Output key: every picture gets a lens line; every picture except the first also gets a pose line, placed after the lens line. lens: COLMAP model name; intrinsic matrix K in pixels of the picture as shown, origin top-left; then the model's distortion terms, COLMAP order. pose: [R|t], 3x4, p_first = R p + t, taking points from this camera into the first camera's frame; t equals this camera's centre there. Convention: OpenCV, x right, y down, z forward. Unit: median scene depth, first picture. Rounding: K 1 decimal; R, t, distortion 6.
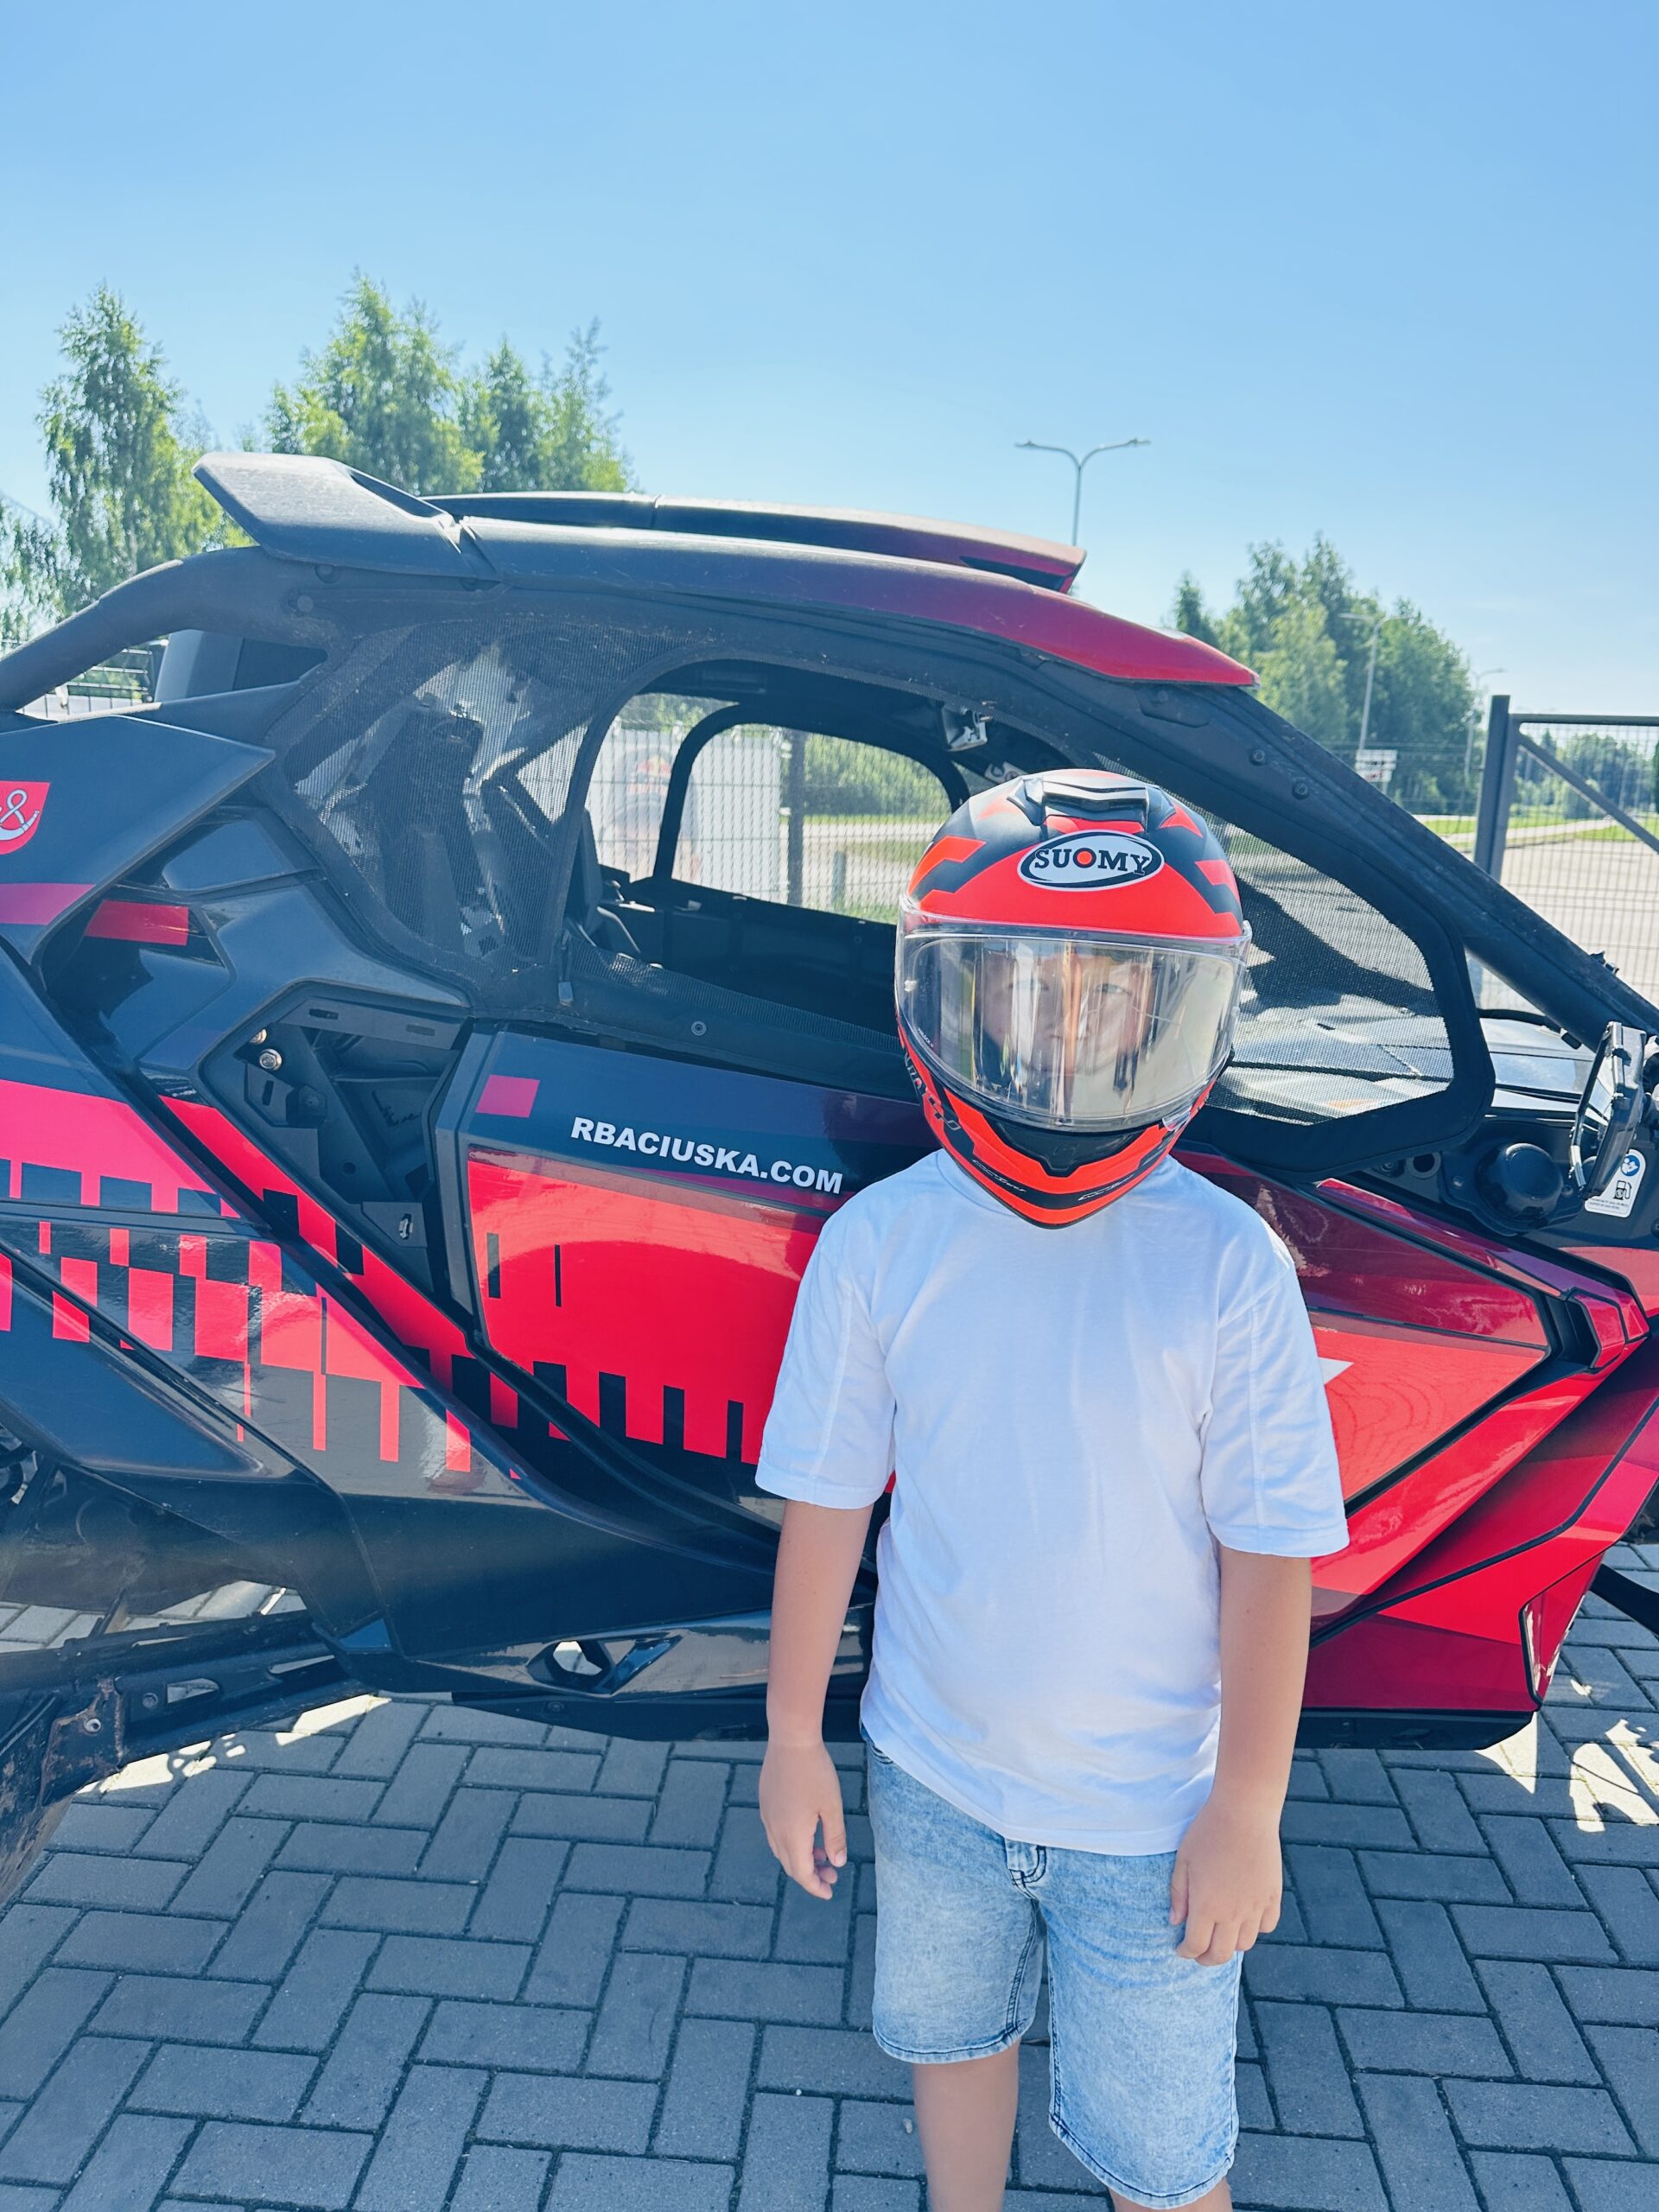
lens RADIAL K [[1552.1, 0, 831.8], [0, 1552.1, 1134.8], [0, 0, 1]] dist [-0.006387, -0.003655]
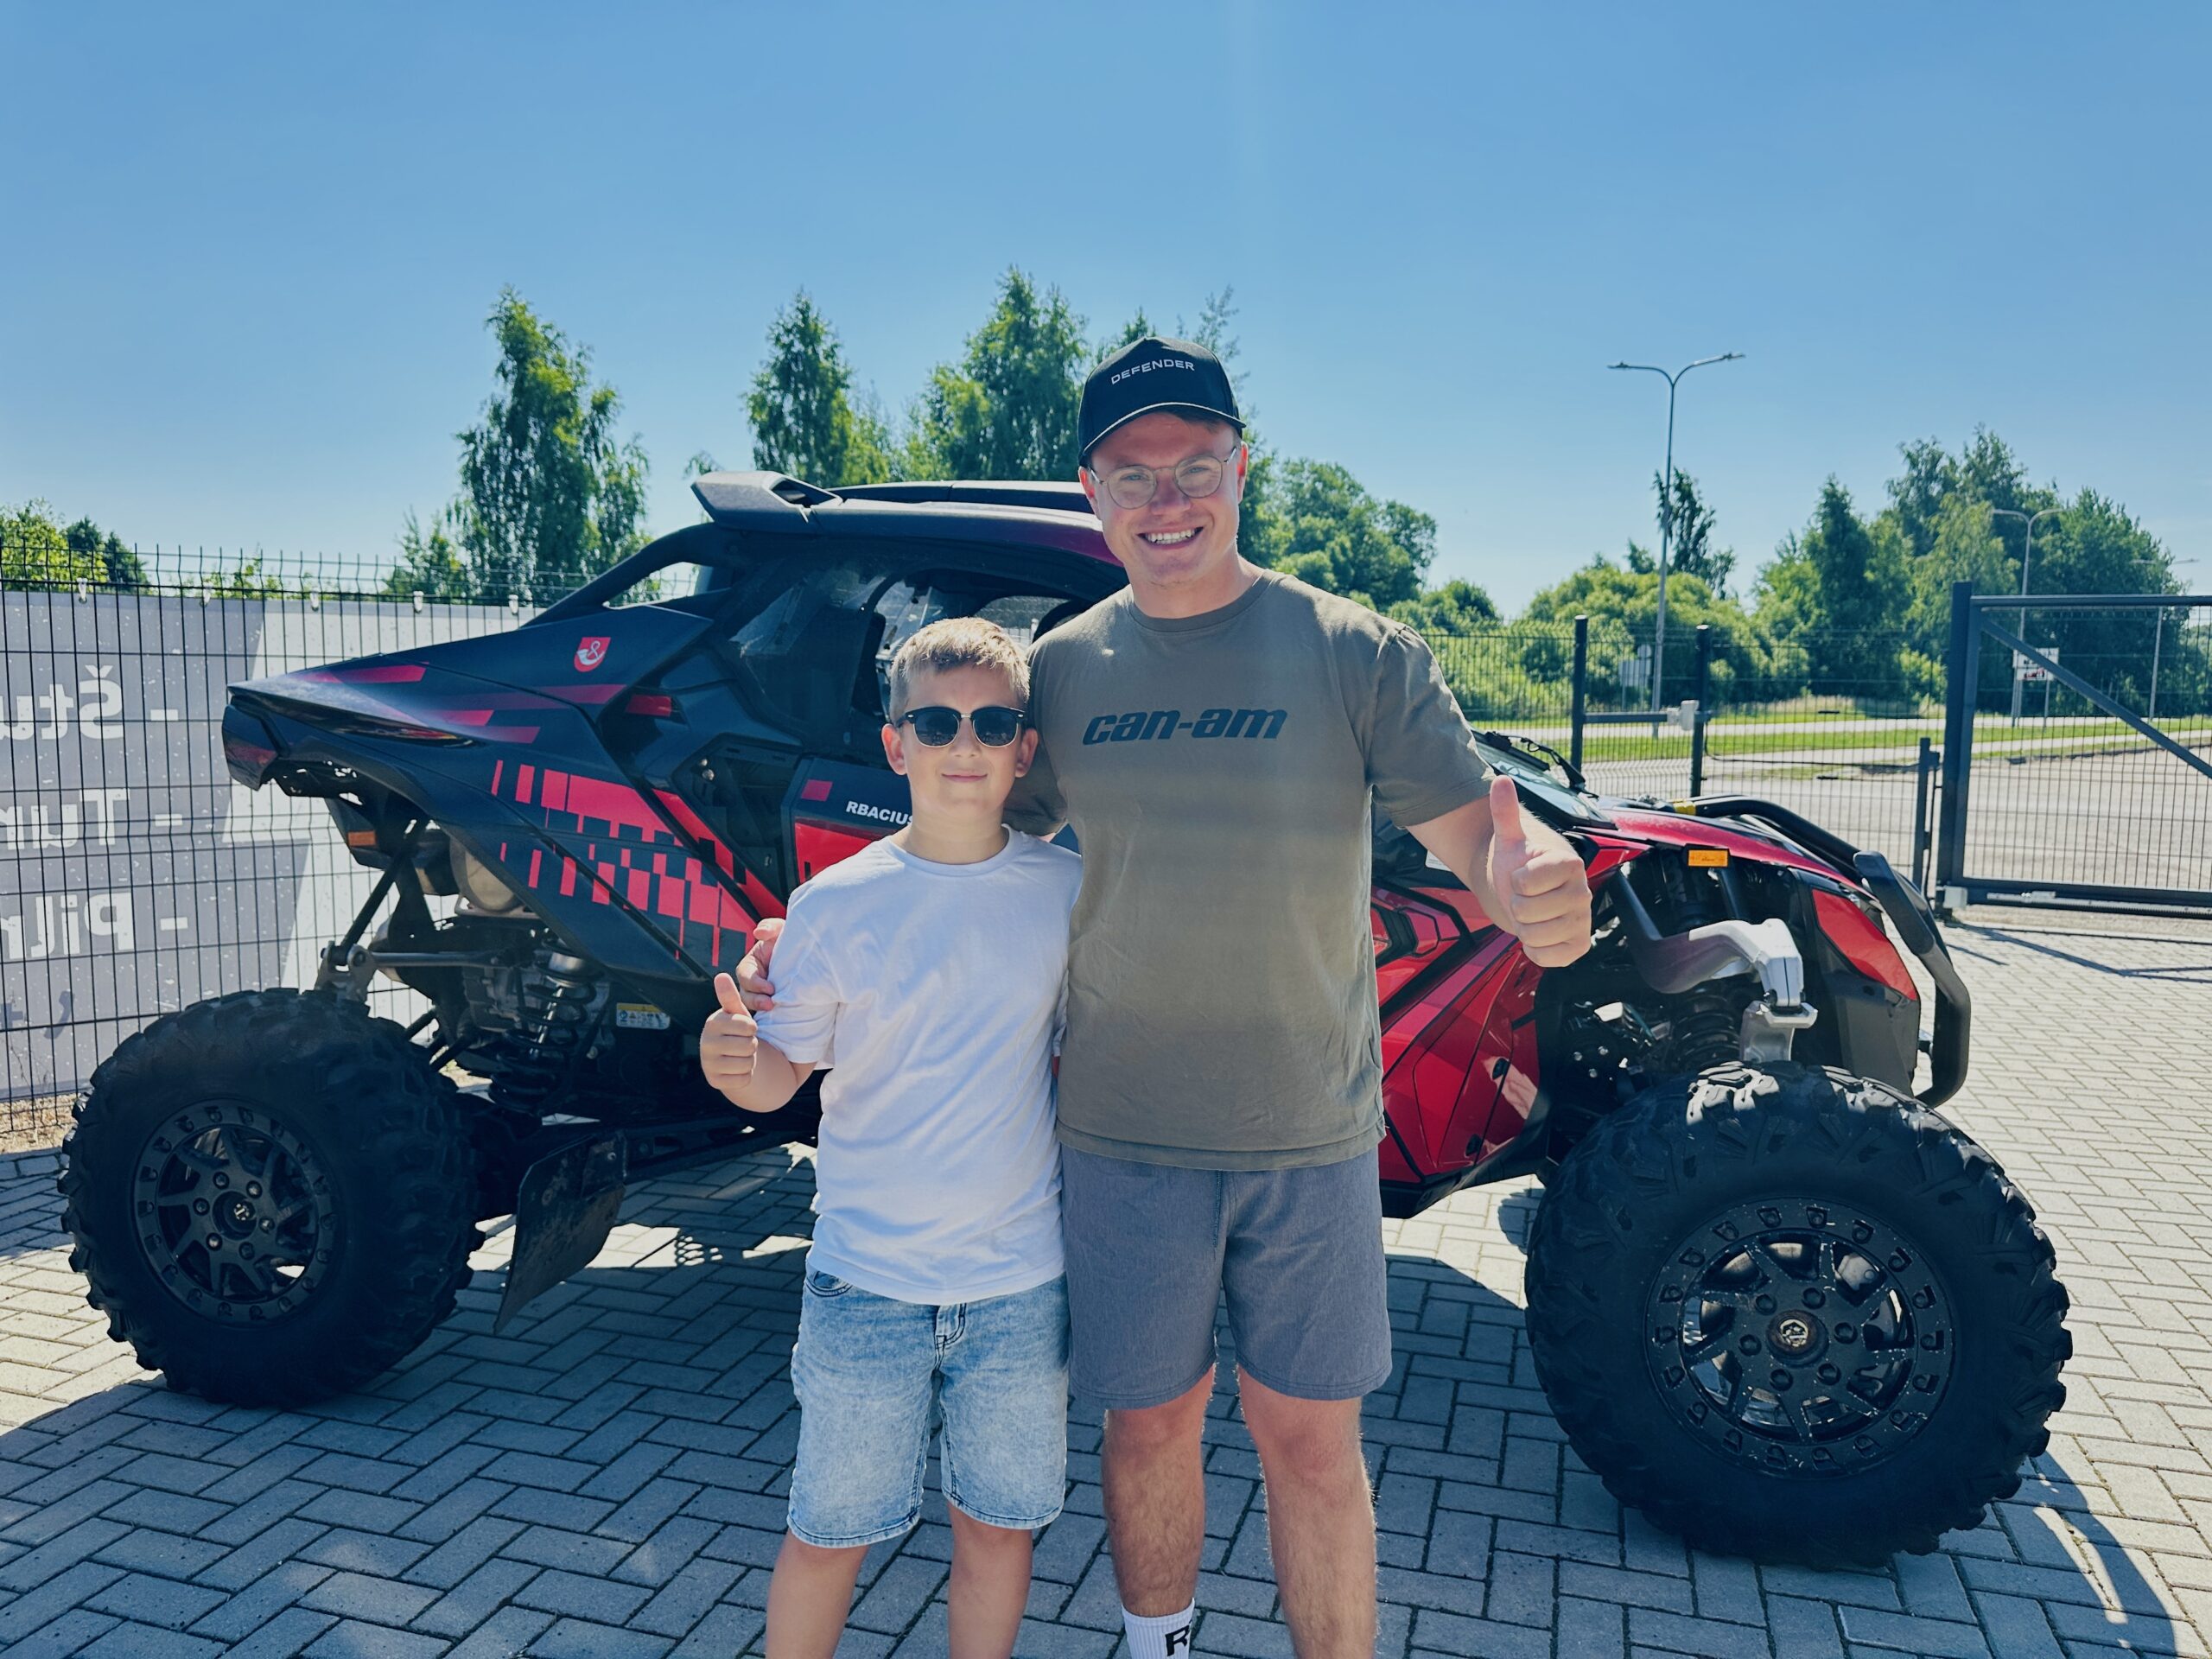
lens RADIAL K [[1574.2, 0, 1116.8], [0, 1574.2, 842.0], [0, 0, 1]] dist [-0.001190, -0.008608]
pose [[0.974938, -0.001080, -0.222474, 0.452722], [-0.028883, 0.990911, -0.131381, 0.218424], [0.220594, 0.134514, 0.966046, -0.619123]]
